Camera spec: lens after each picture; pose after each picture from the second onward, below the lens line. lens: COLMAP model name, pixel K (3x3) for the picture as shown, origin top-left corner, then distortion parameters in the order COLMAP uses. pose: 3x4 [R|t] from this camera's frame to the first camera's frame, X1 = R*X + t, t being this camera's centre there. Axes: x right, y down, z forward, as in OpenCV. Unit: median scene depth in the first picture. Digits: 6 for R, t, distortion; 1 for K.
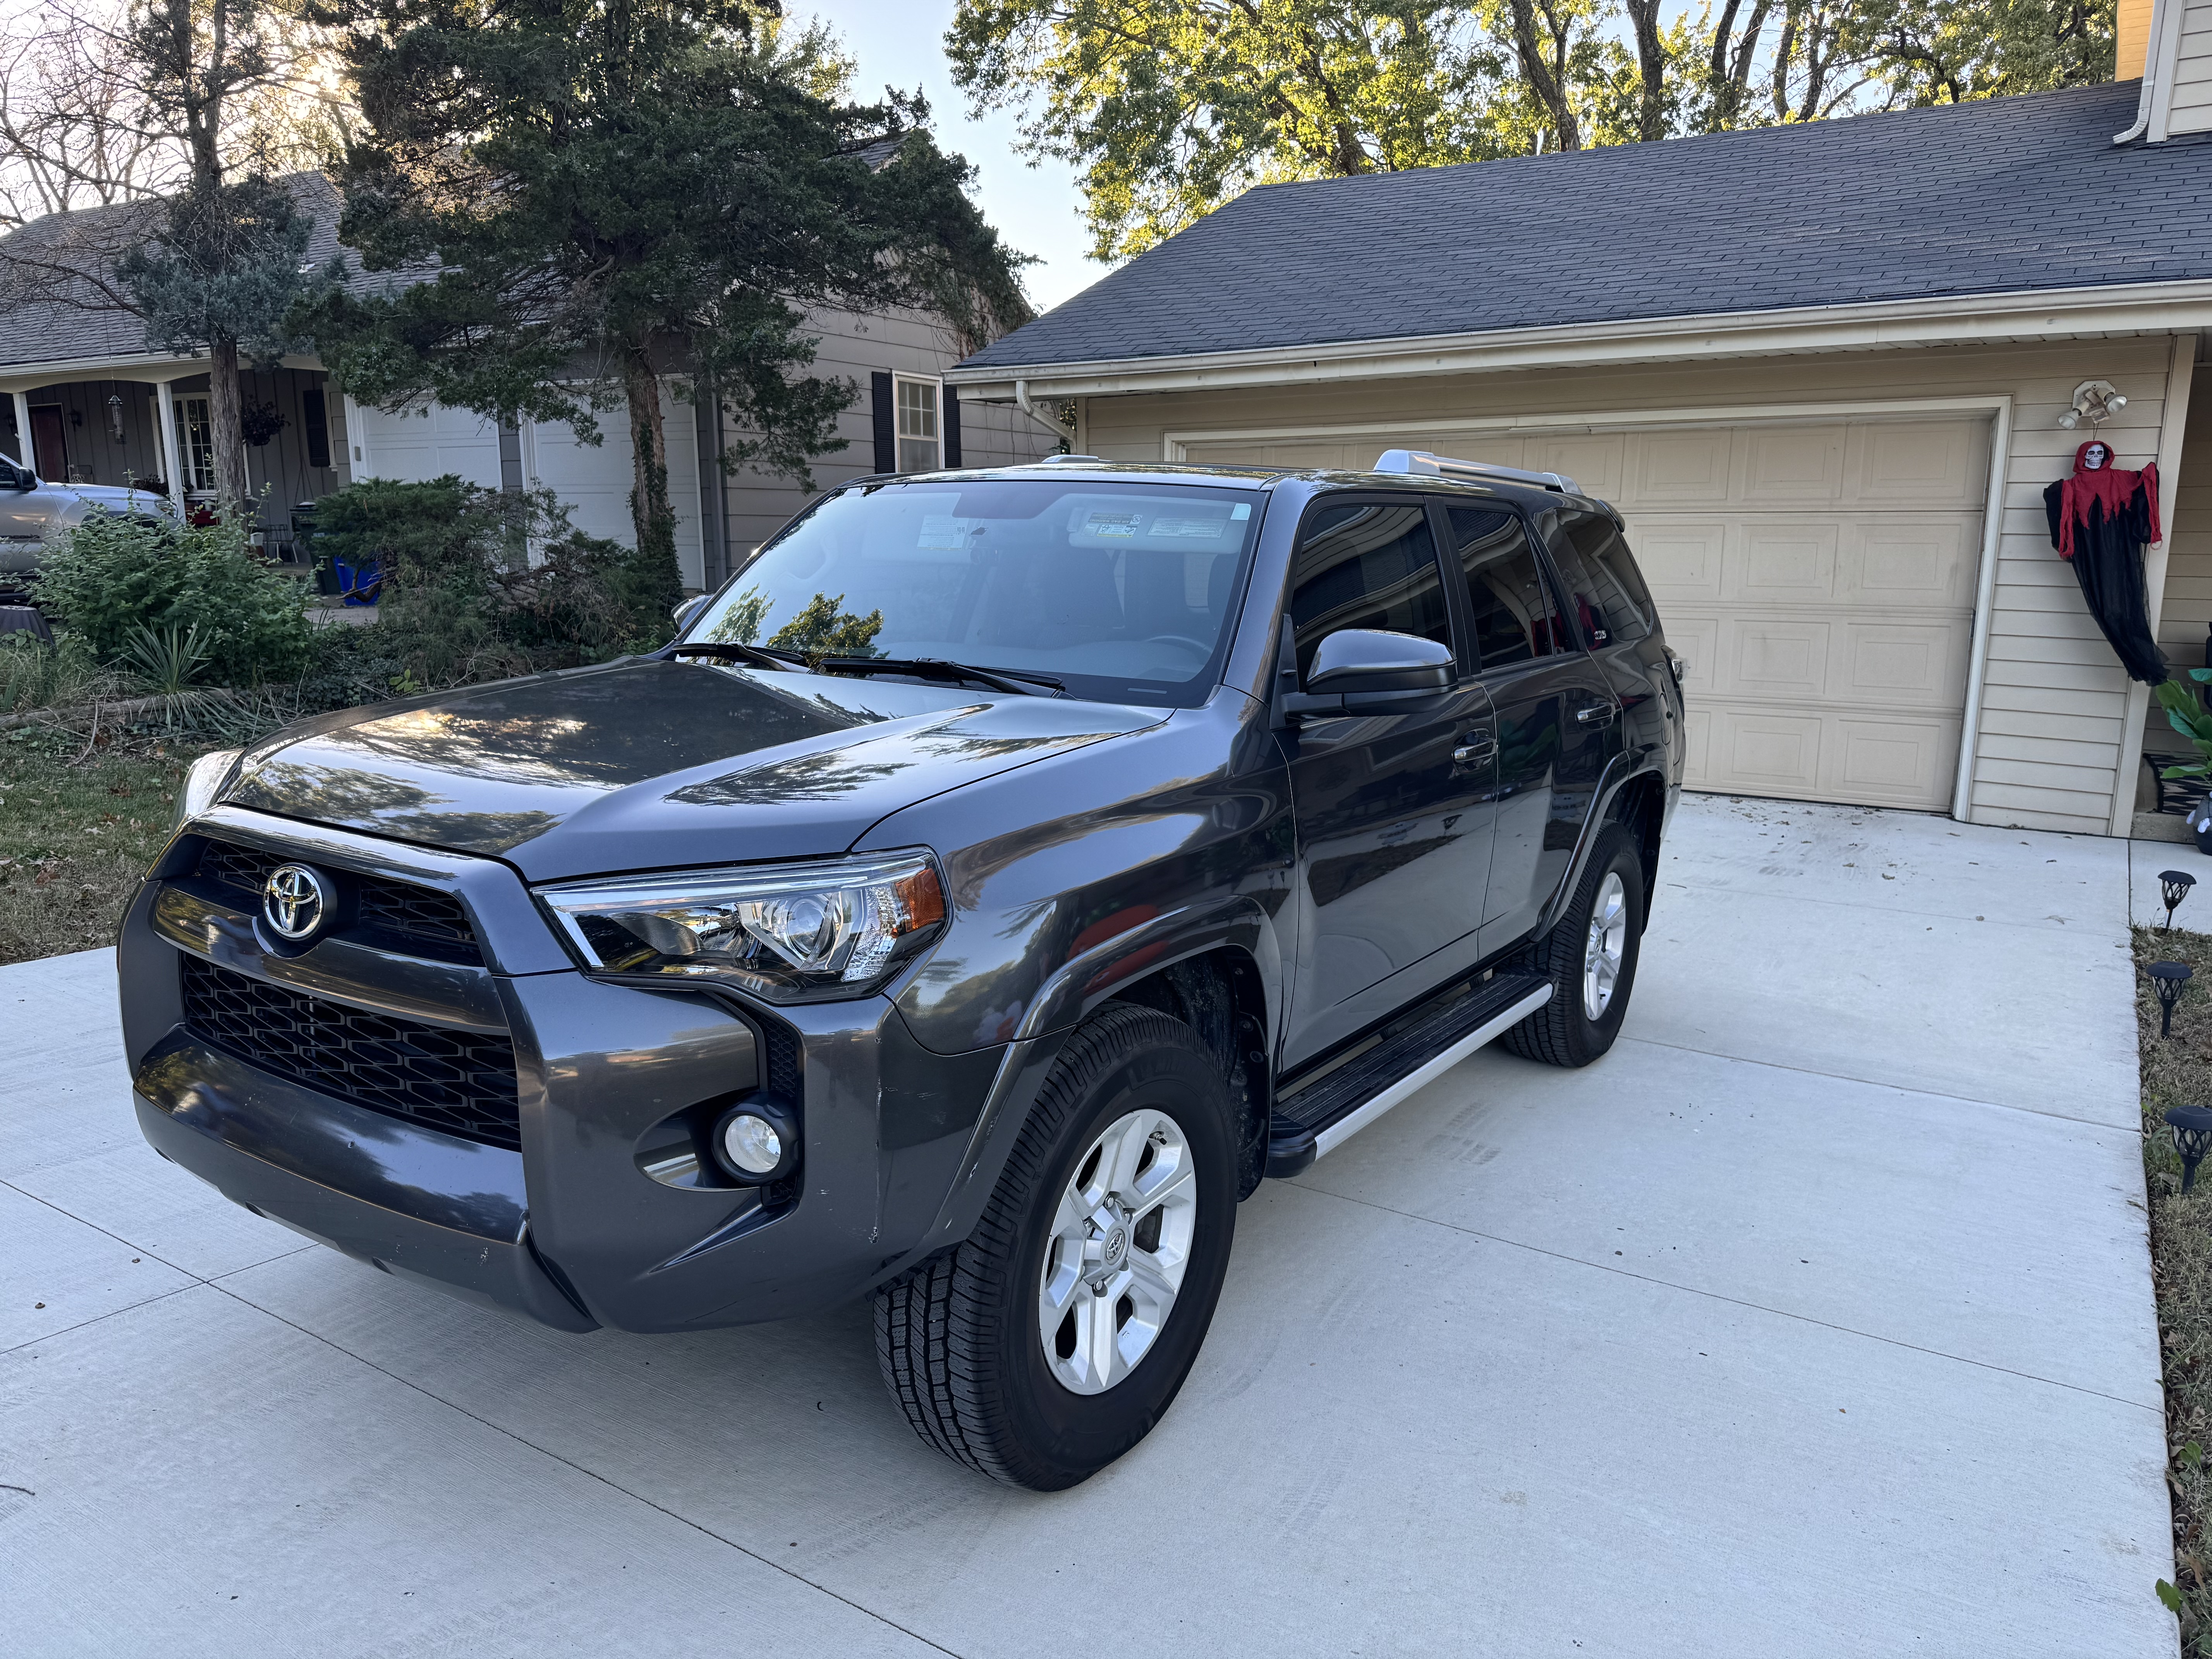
lens RADIAL K [[1536.1, 0, 1106.0], [0, 1536.1, 829.5], [0, 0, 1]] dist [0.018421, -0.028774]
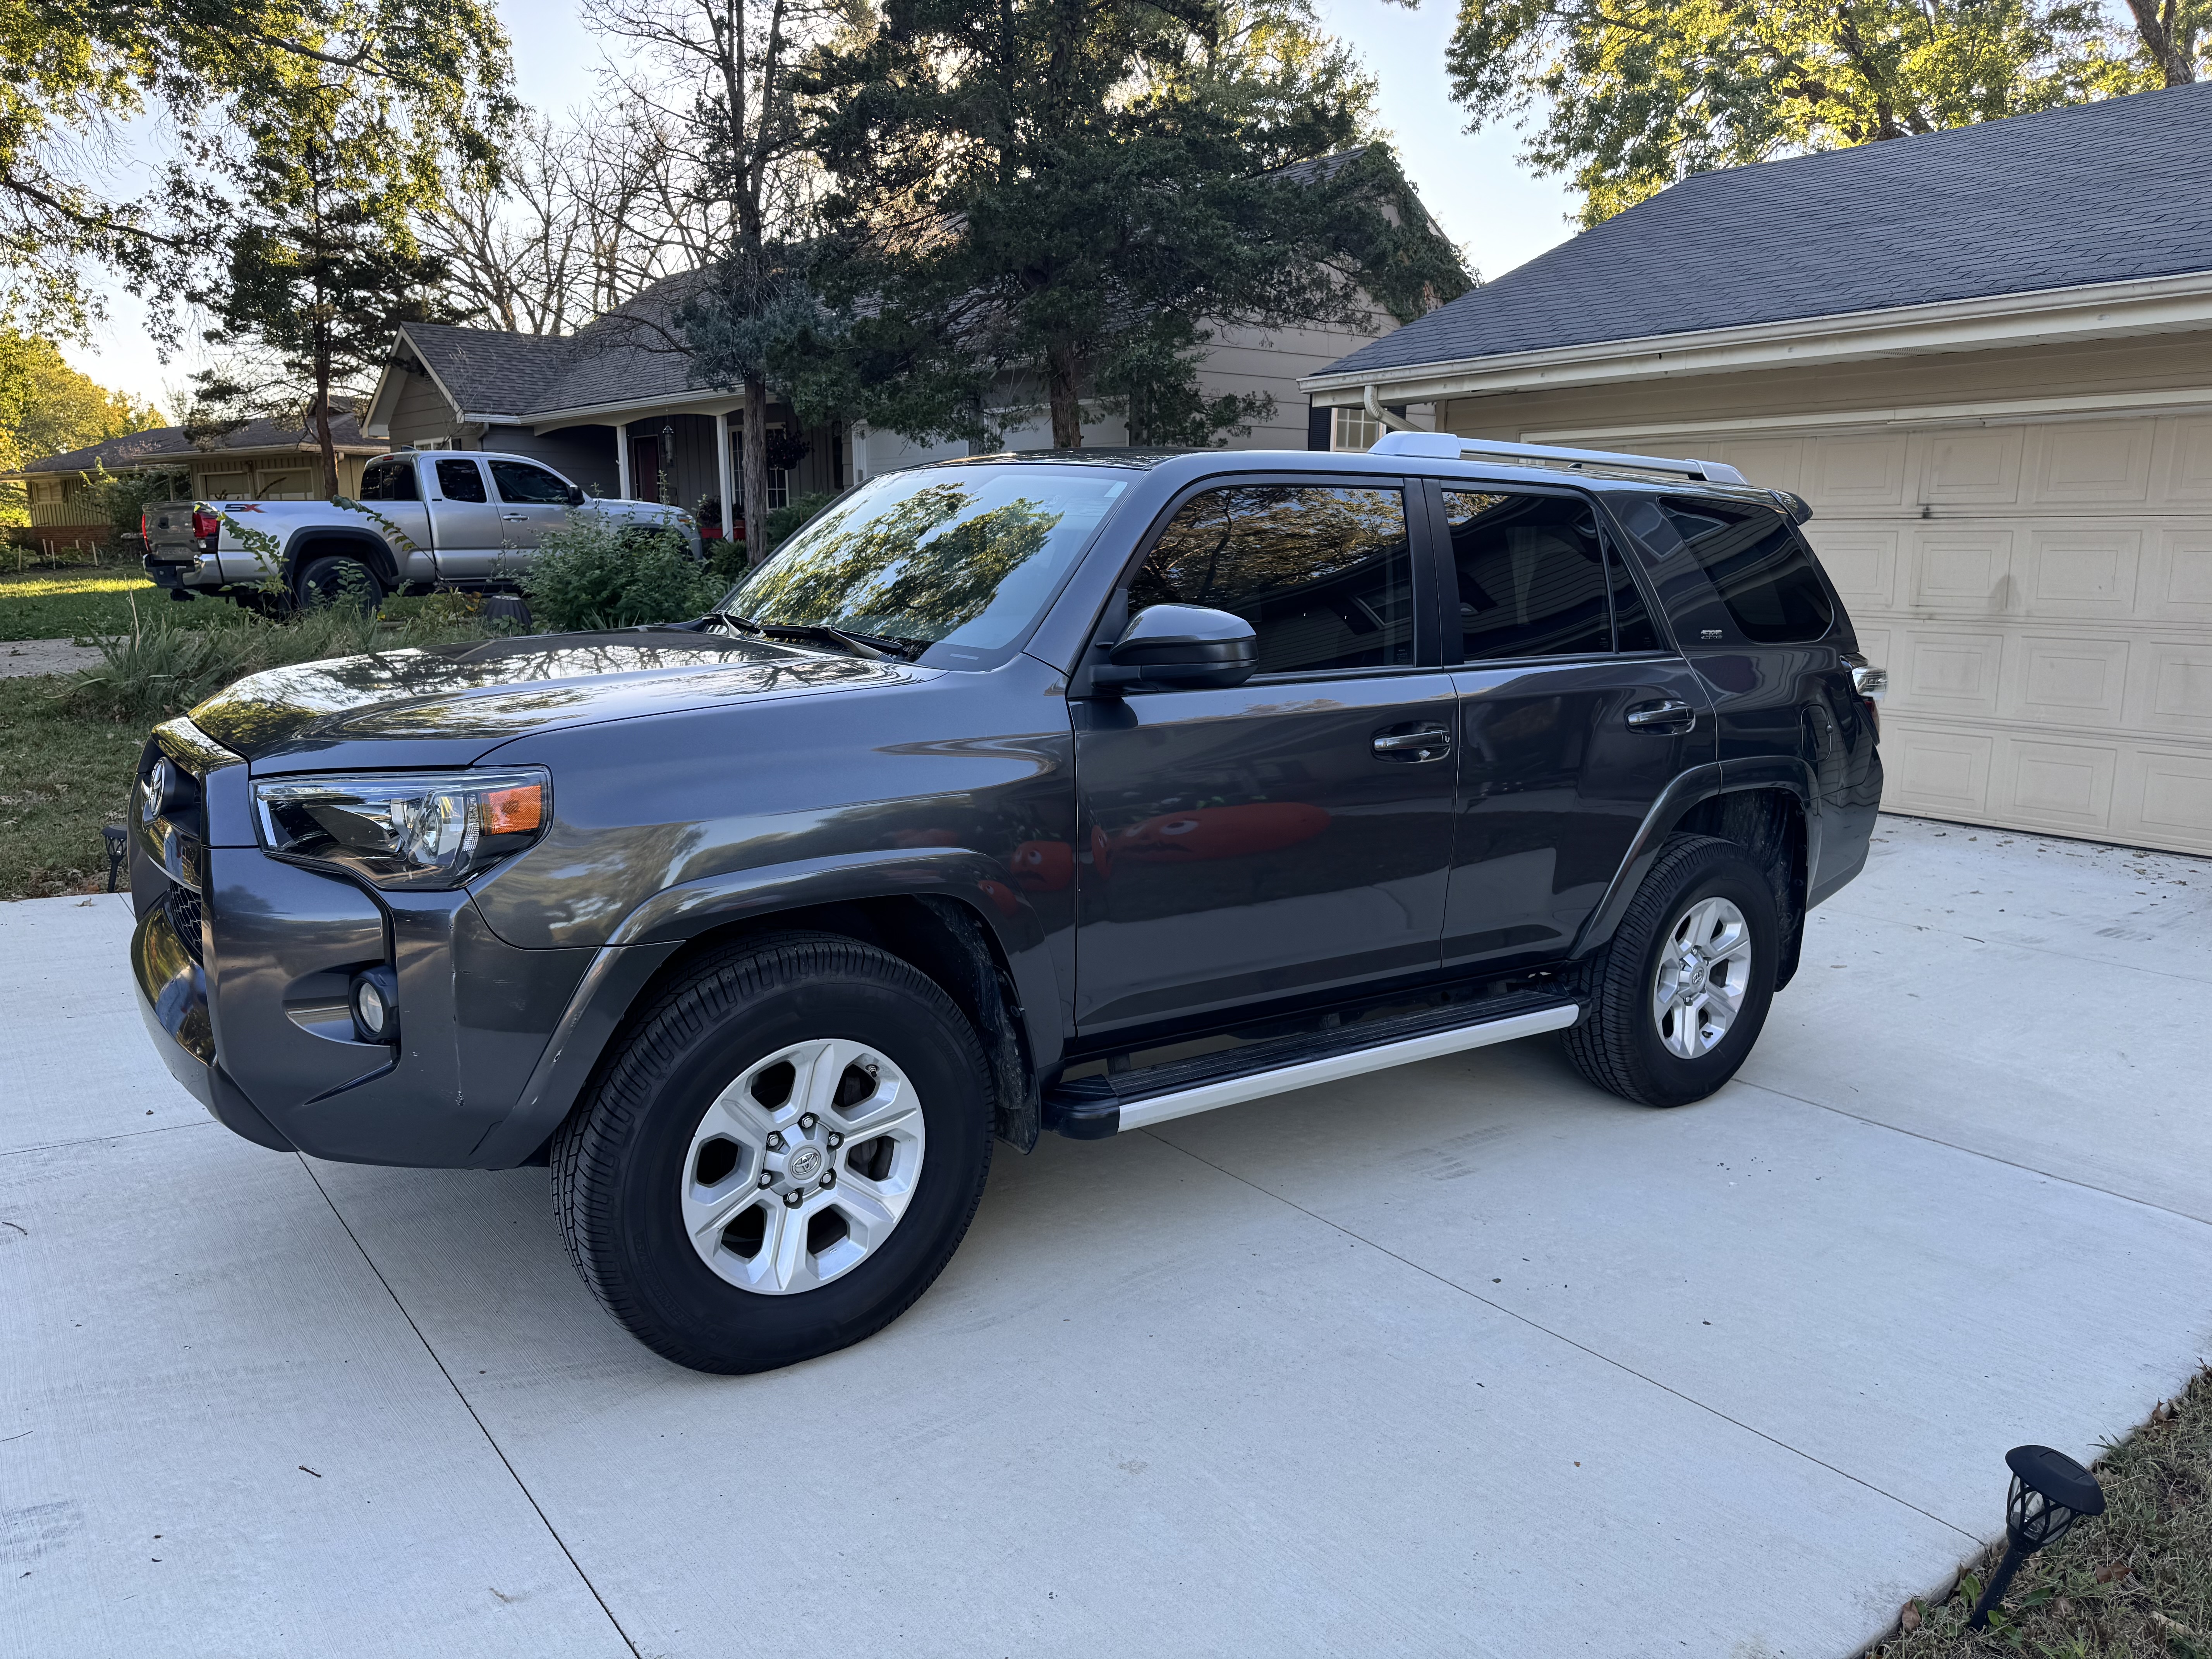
lens RADIAL K [[1528.2, 0, 1122.0], [0, 1528.2, 847.6], [0, 0, 1]] dist [0.022759, -0.032117]
pose [[0.943931, 0.067695, -0.323128, 0.155195], [-0.068025, 0.997631, 0.010288, 0.006967], [0.323059, 0.012269, 0.946299, 0.016268]]
